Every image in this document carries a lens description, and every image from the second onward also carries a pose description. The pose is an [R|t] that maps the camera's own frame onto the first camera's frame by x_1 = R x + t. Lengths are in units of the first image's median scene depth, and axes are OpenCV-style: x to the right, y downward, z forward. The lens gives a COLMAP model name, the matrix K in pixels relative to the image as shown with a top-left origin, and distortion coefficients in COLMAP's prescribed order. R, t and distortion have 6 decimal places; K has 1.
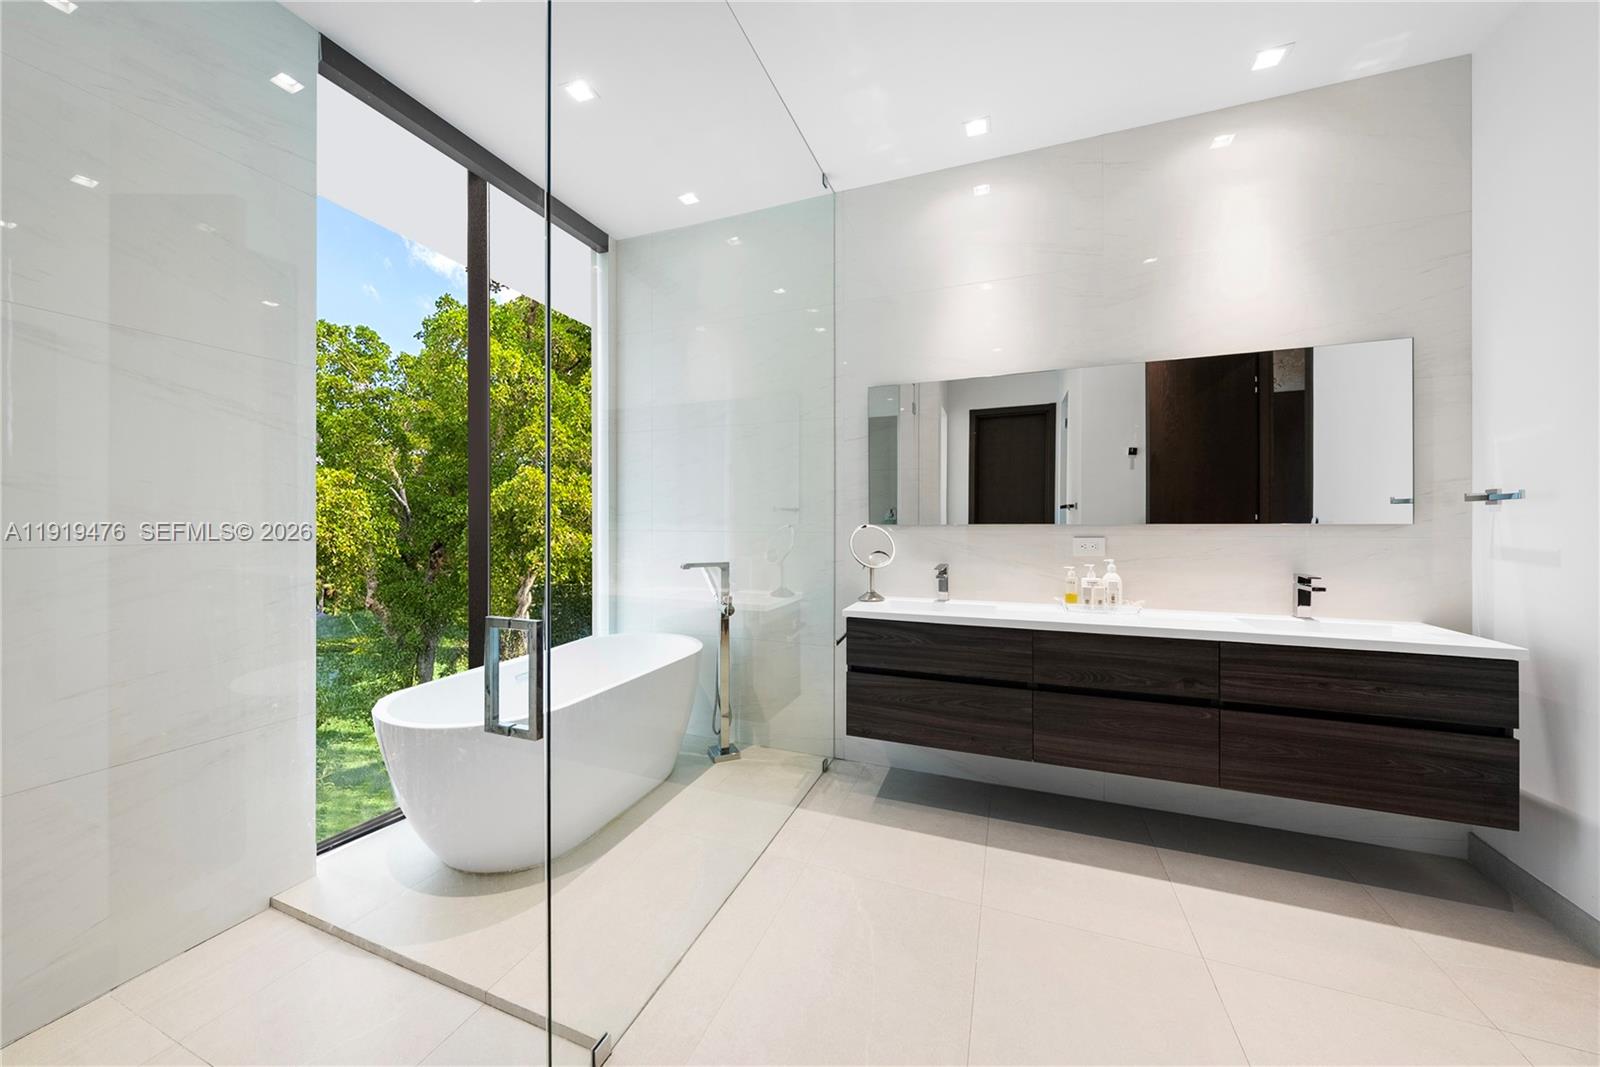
lens RADIAL K [[551.8, 0, 795.1], [0, 551.8, 519.8], [0, 0, 1]] dist [-0.000349, 0.000033]
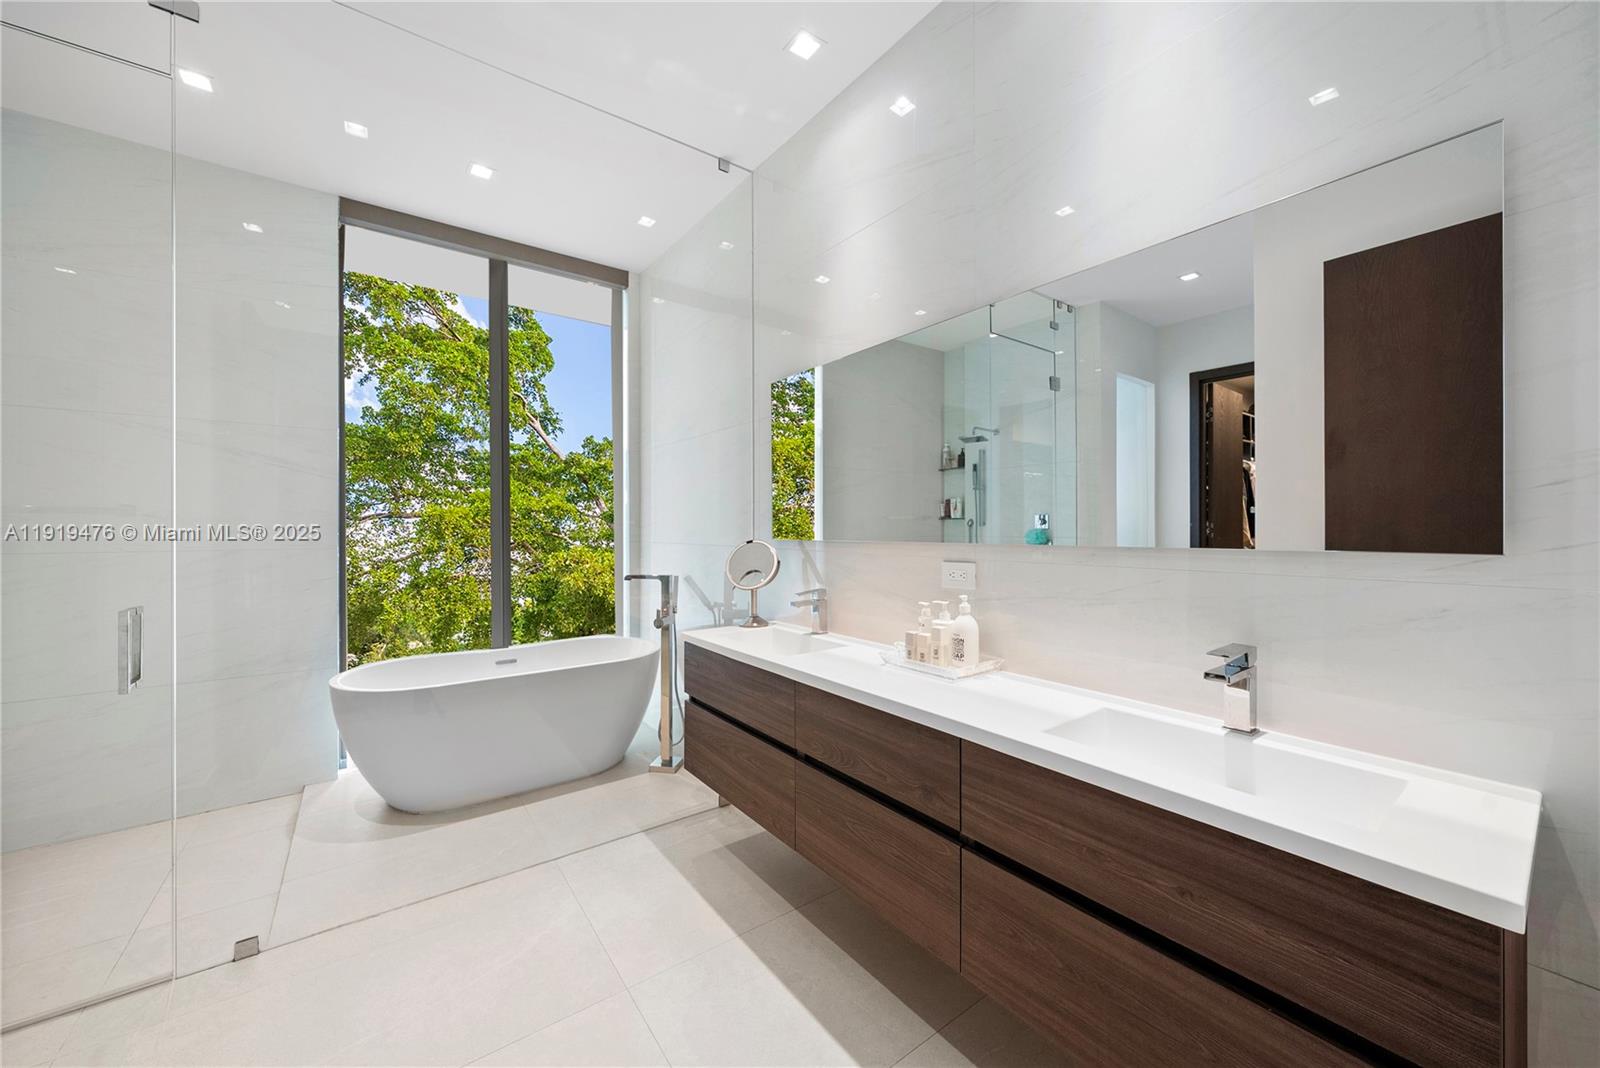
lens RADIAL K [[579.6, 0, 791.3], [0, 579.6, 526.7], [0, 0, 1]] dist [-0.000354, -0.000089]
pose [[0.845995, -0.001584, -0.533189, 0.850477], [0.002841, 0.999995, 0.001538, -0.016166], [0.533184, -0.002816, 0.845995, 0.309609]]
